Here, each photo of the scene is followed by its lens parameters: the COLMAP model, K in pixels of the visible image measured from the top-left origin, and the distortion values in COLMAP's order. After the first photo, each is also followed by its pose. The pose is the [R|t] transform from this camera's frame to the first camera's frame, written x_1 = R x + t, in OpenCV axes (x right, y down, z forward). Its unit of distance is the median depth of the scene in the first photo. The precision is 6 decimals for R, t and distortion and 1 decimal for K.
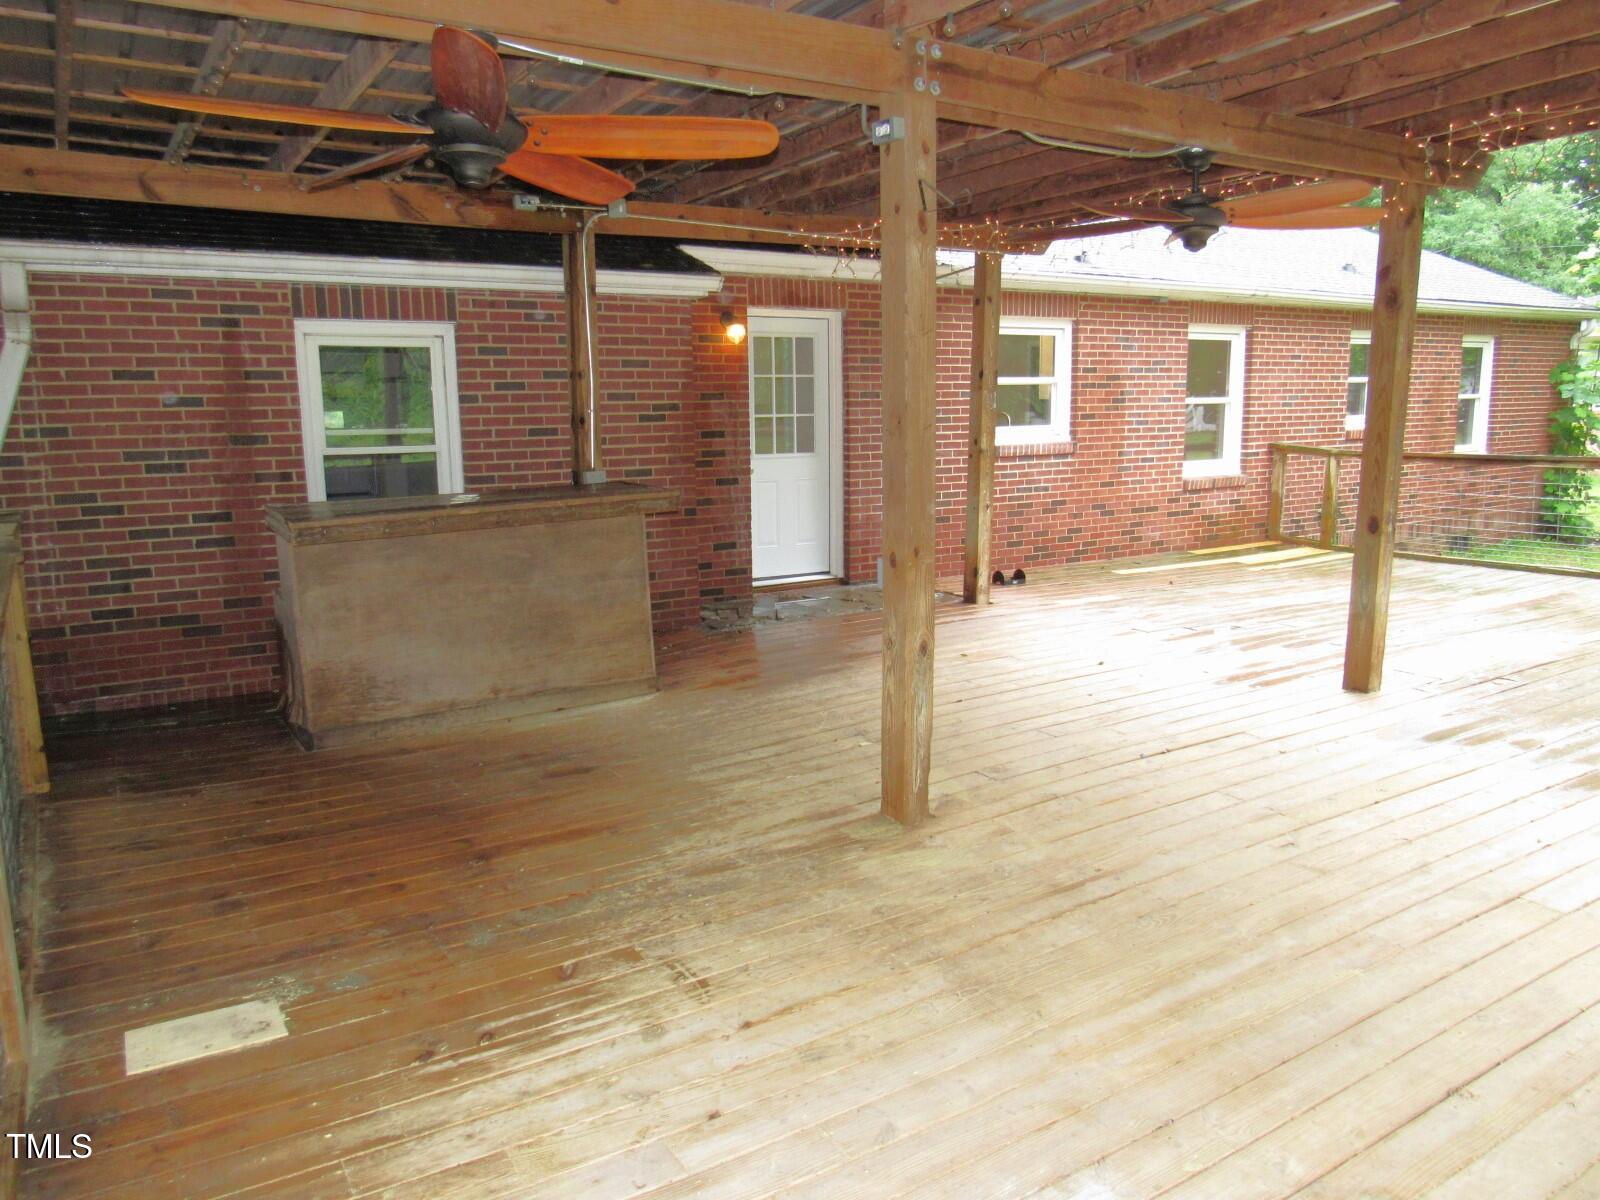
lens RADIAL K [[1129.8, 0, 794.6], [0, 1129.8, 599.6], [0, 0, 1]] dist [-0.050135, 0.031204]
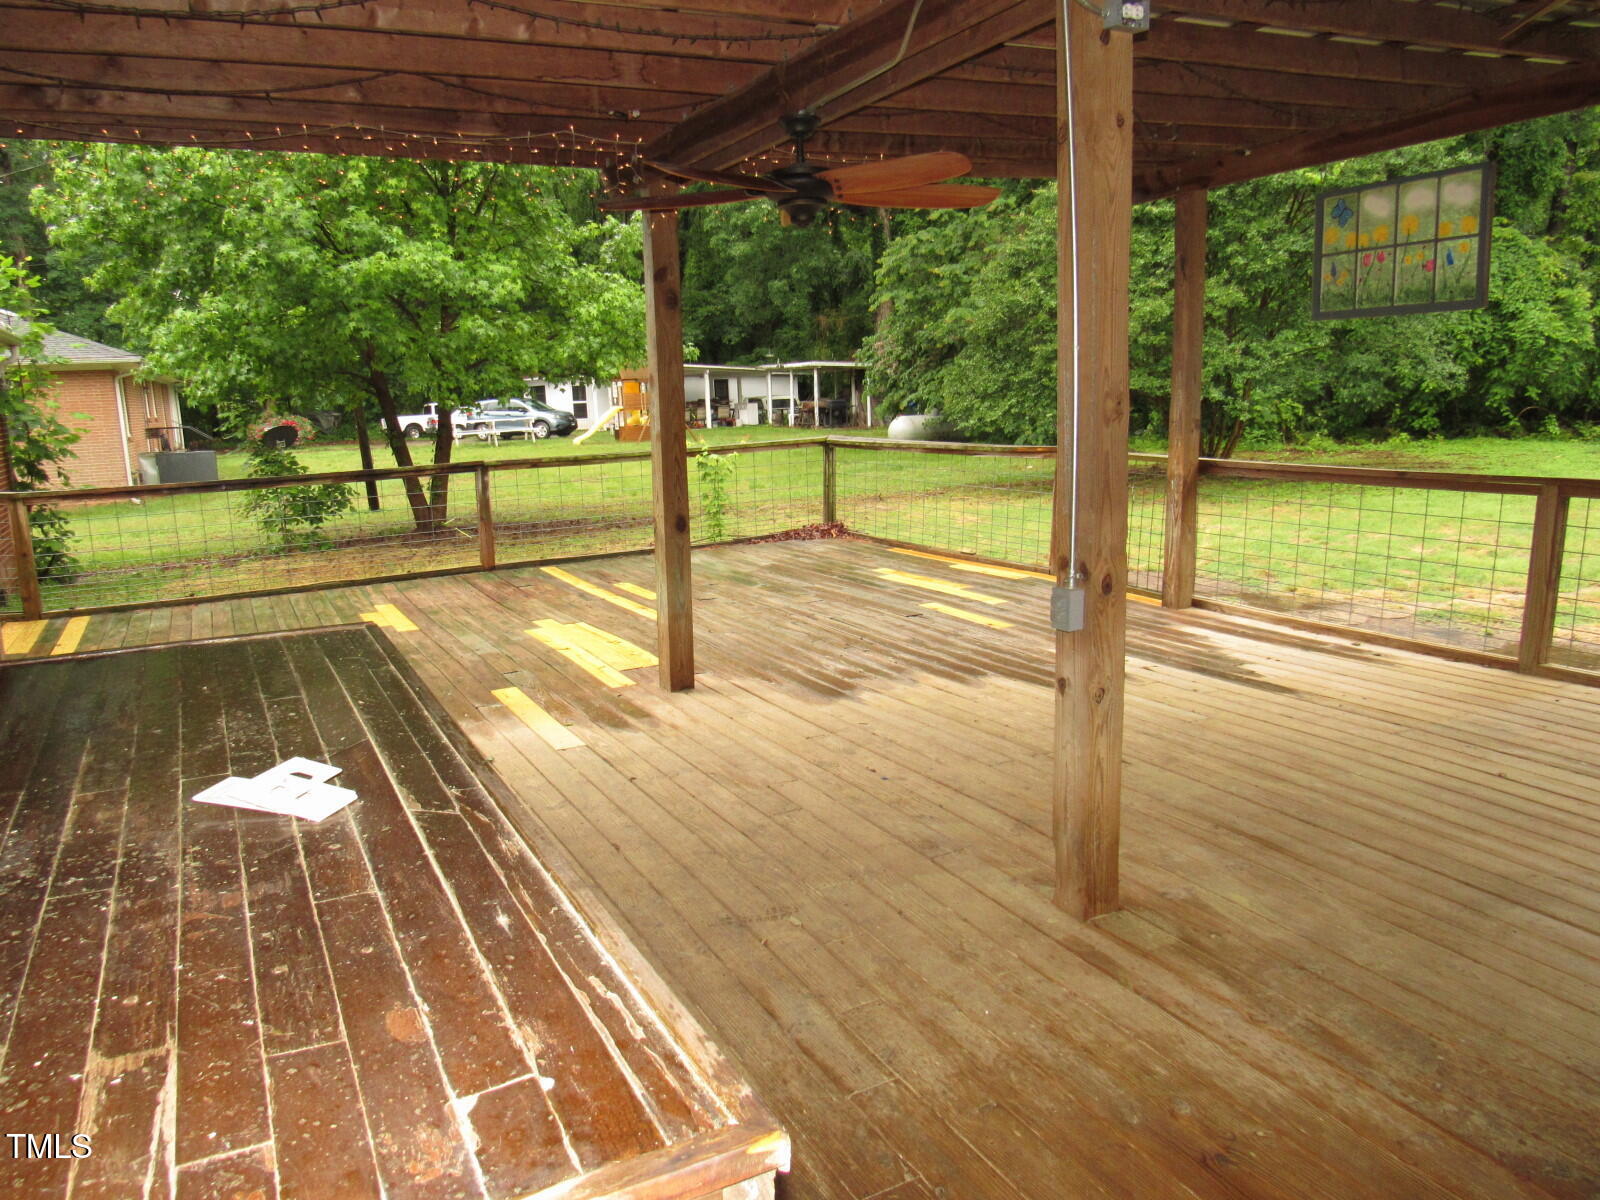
lens RADIAL K [[1129.8, 0, 794.6], [0, 1129.8, 599.6], [0, 0, 1]] dist [-0.050135, 0.031204]
pose [[0.075941, -0.160367, 0.984132, -0.699785], [0.218784, 0.965610, 0.140467, -0.176842], [-0.972814, 0.204645, 0.108415, 1.183964]]
